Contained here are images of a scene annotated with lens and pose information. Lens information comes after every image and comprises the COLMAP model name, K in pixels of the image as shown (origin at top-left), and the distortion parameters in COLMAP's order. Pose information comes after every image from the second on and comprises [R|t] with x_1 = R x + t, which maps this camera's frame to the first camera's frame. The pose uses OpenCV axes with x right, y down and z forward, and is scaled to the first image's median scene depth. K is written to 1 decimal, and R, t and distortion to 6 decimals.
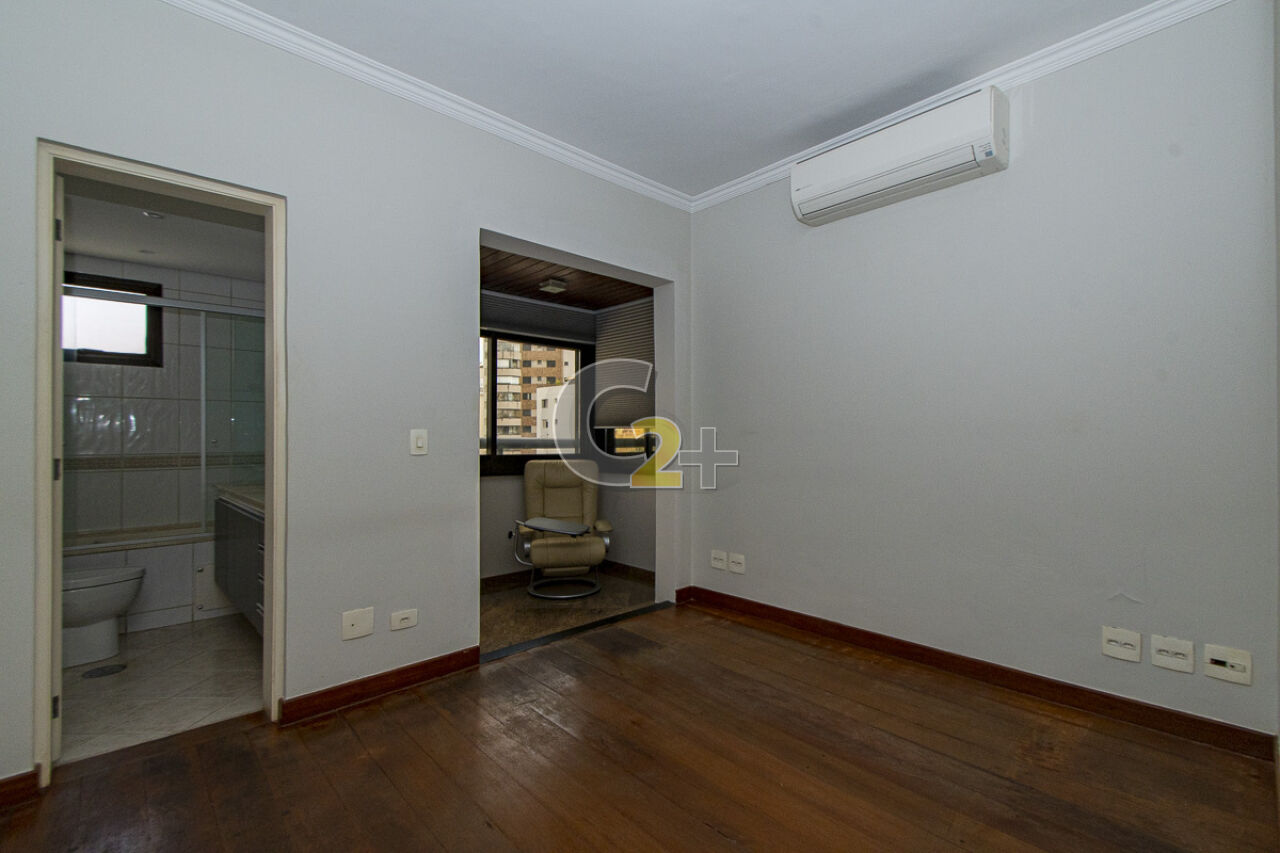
lens RADIAL K [[553.5, 0, 640.0], [0, 553.5, 426.5], [0, 0, 1]] dist [-0.014025, -0.000386]
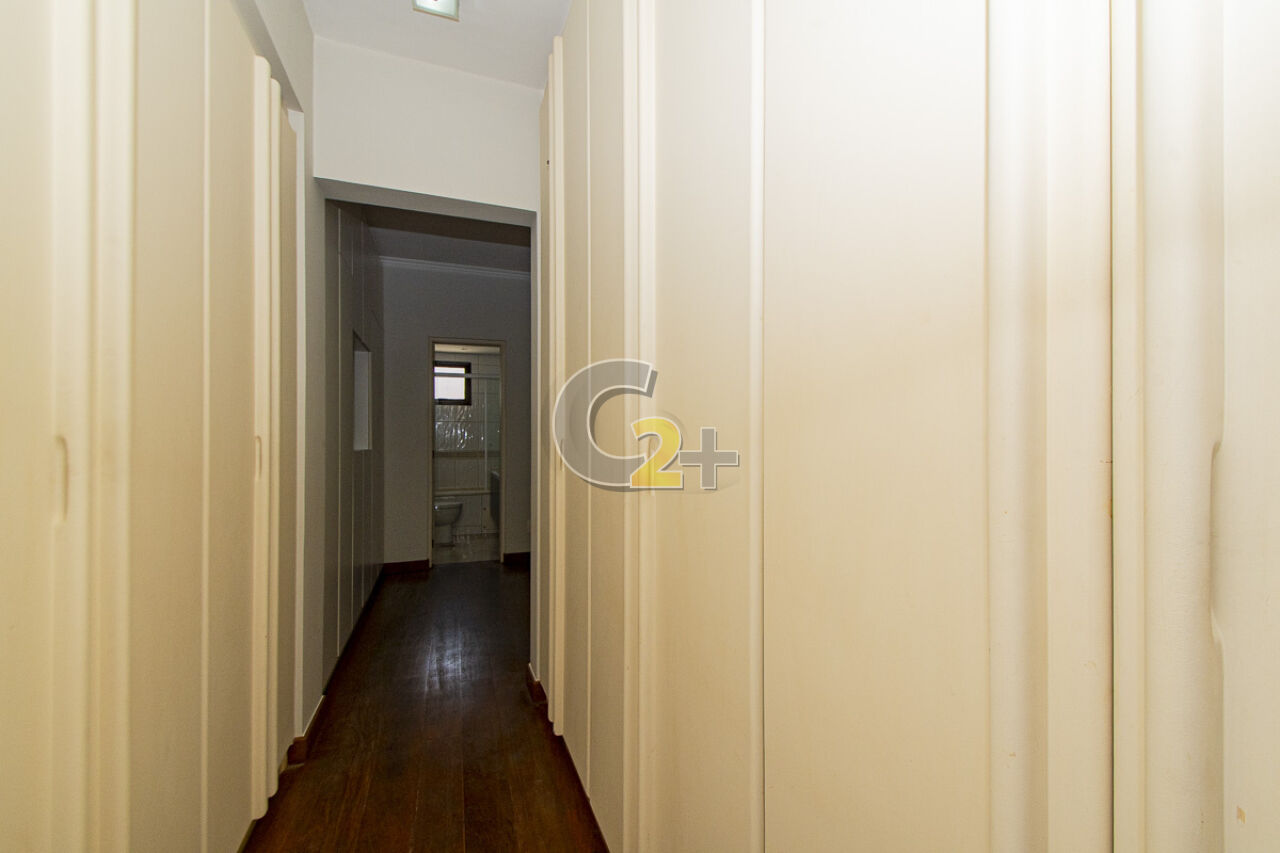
lens RADIAL K [[553.5, 0, 640.0], [0, 553.5, 426.5], [0, 0, 1]] dist [-0.014025, -0.000386]
pose [[0.905425, 0.001549, -0.424504, 0.555411], [-0.007309, 0.999902, -0.011939, -0.018735], [0.424444, 0.013912, 0.905347, -0.577356]]
